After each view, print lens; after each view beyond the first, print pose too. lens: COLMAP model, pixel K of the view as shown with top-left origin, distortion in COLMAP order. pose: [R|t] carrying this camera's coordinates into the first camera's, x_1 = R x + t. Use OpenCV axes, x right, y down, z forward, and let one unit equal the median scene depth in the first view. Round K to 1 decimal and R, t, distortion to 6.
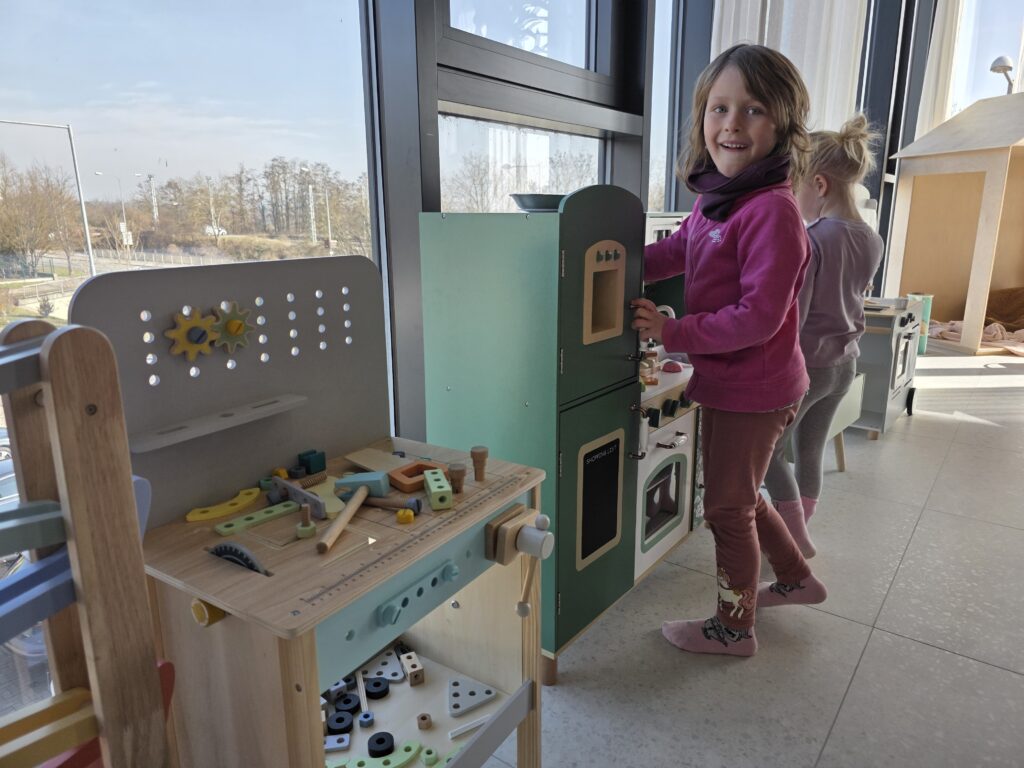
lens RADIAL K [[699.3, 0, 512.7], [0, 699.3, 382.9], [0, 0, 1]] dist [0.025215, -0.021560]
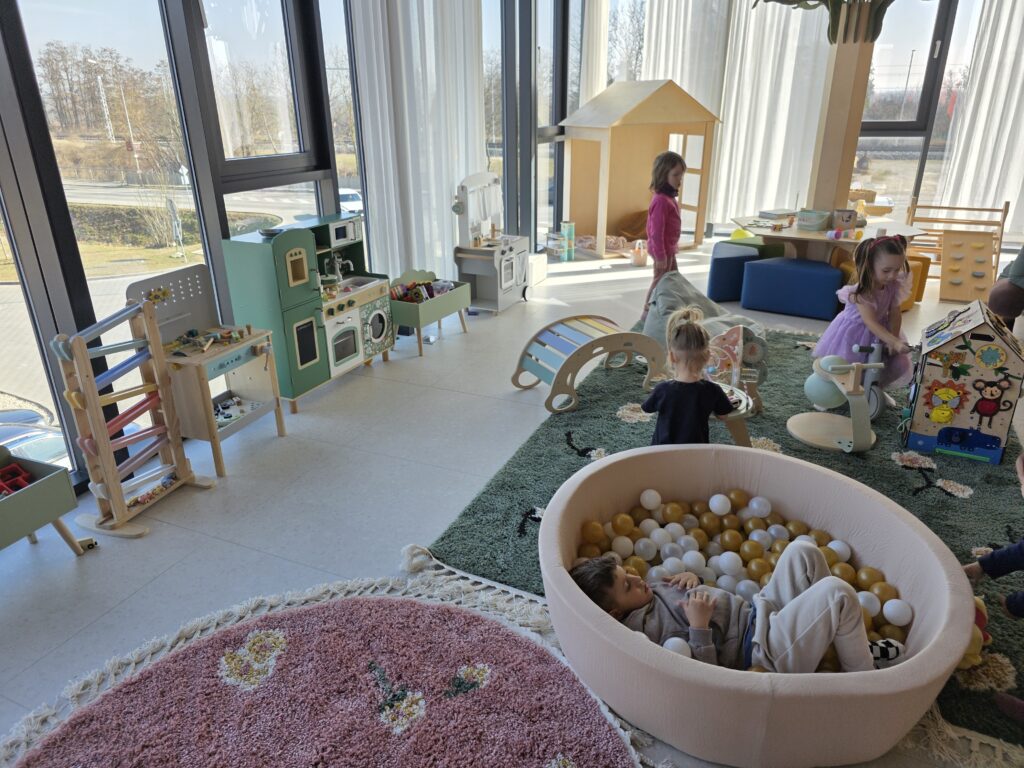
lens RADIAL K [[699.3, 0, 510.6], [0, 699.3, 384.7], [0, 0, 1]] dist [0.025215, -0.021560]
pose [[0.975314, -0.089338, 0.201943, 0.323084], [0.058832, 0.986579, 0.152321, -0.039817], [-0.212840, -0.136680, 0.967480, -1.737697]]
